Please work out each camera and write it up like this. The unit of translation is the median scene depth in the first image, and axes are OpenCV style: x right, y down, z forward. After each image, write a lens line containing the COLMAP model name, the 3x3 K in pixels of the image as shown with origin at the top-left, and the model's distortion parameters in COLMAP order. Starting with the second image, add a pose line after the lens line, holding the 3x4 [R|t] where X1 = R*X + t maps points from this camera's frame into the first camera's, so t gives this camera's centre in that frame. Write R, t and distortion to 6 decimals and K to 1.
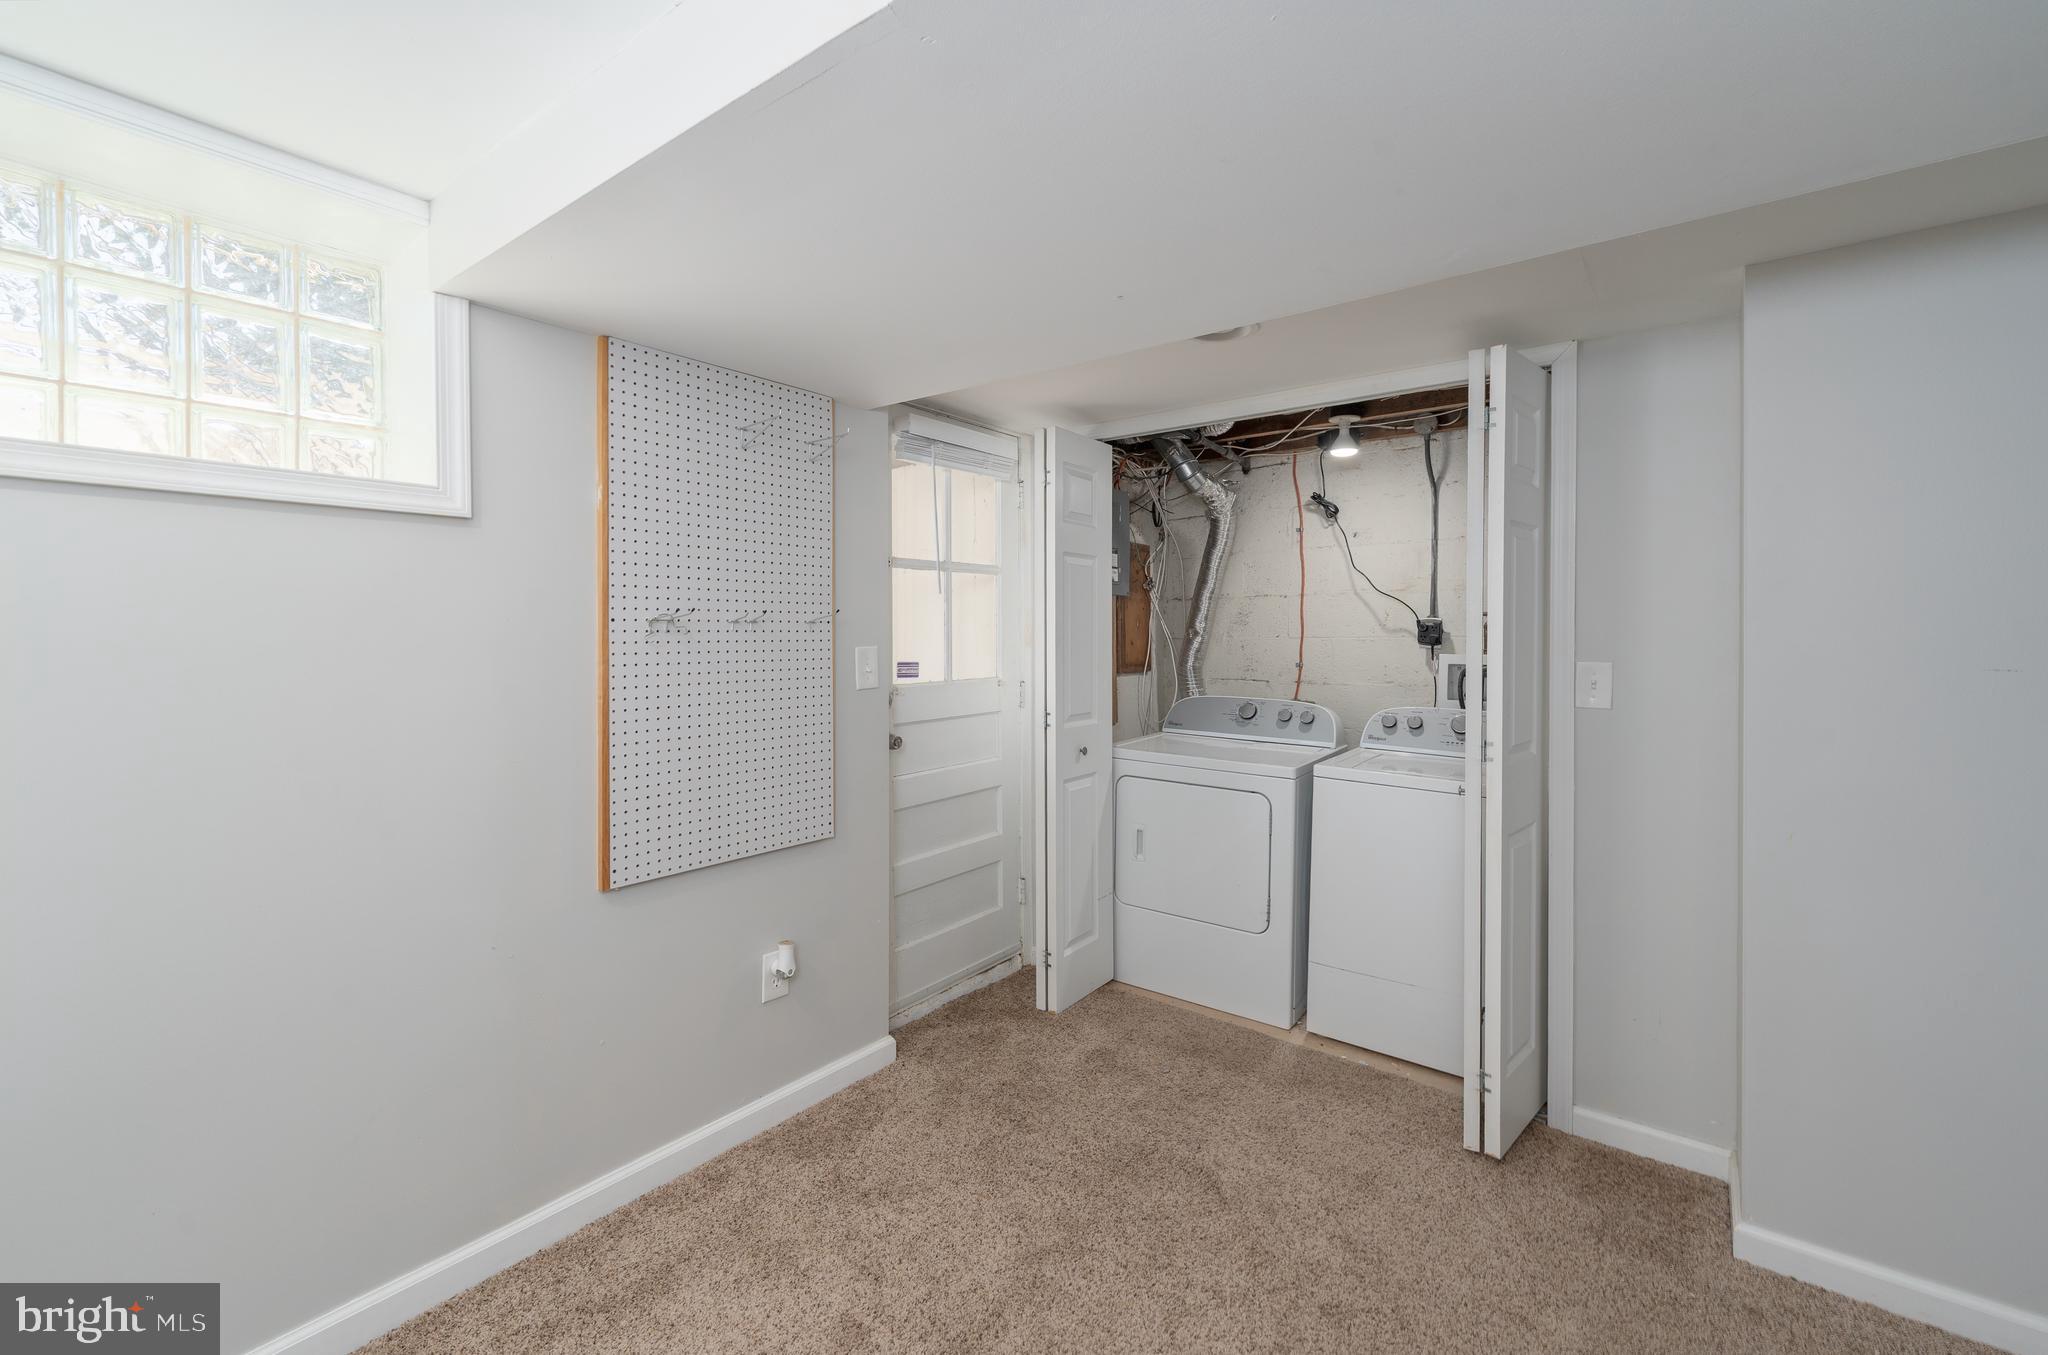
lens RADIAL K [[830.7, 0, 1028.5], [0, 830.7, 638.1], [0, 0, 1]] dist [-0.005136, -0.000606]
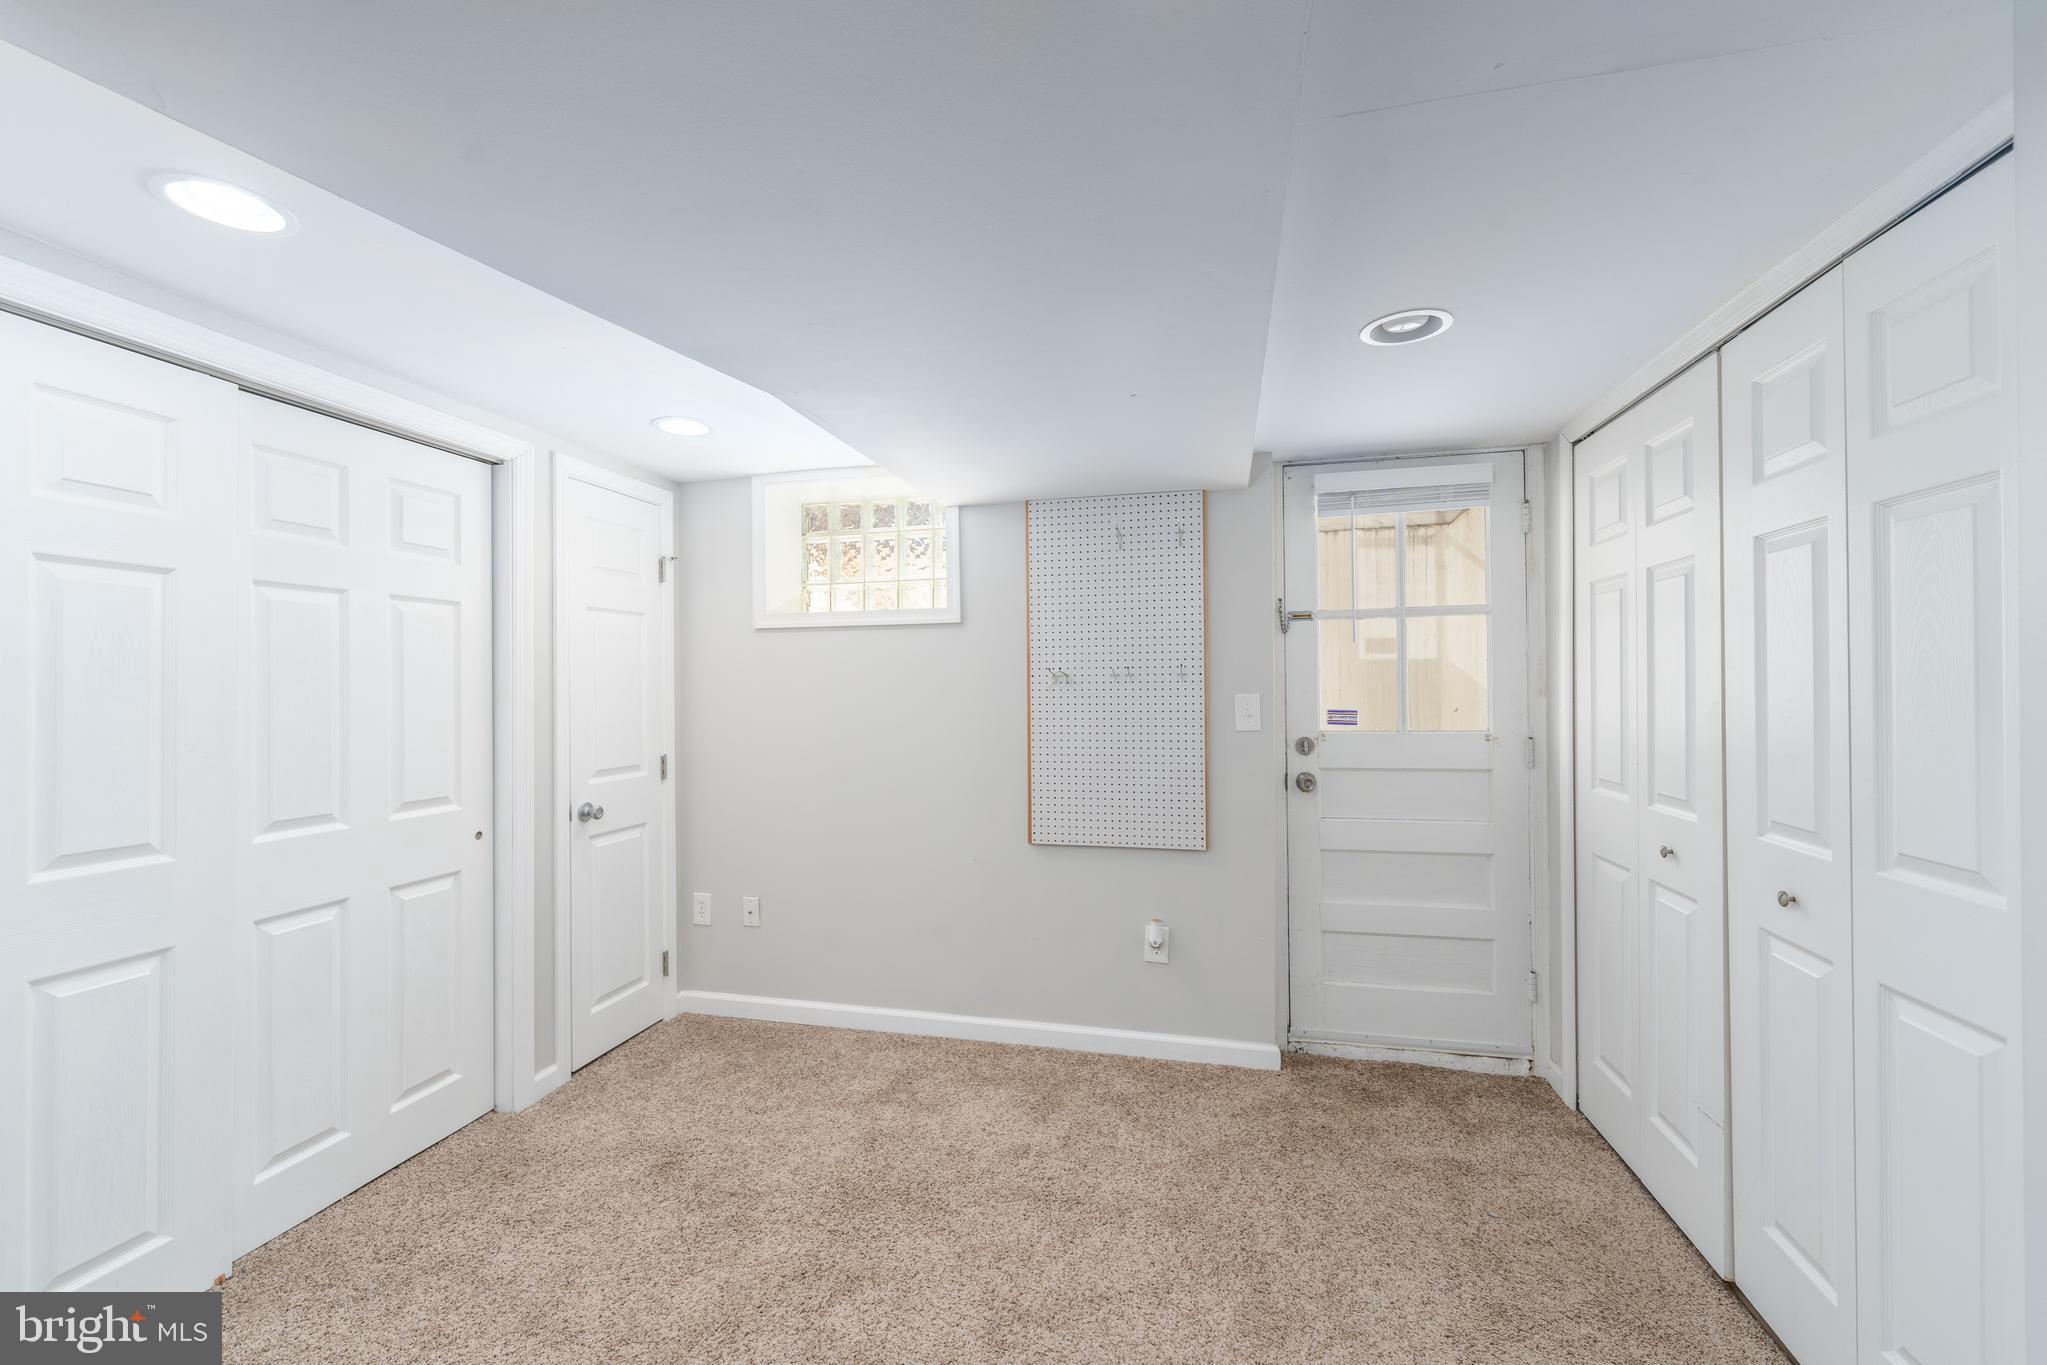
lens RADIAL K [[823.8, 0, 1027.3], [0, 823.8, 686.8], [0, 0, 1]] dist [-0.008564, 0.001114]
pose [[0.417162, -0.005441, -0.908816, 0.714647], [0.001515, 0.999985, -0.005292, 0.005392], [0.908831, 0.000831, 0.417164, 0.247094]]
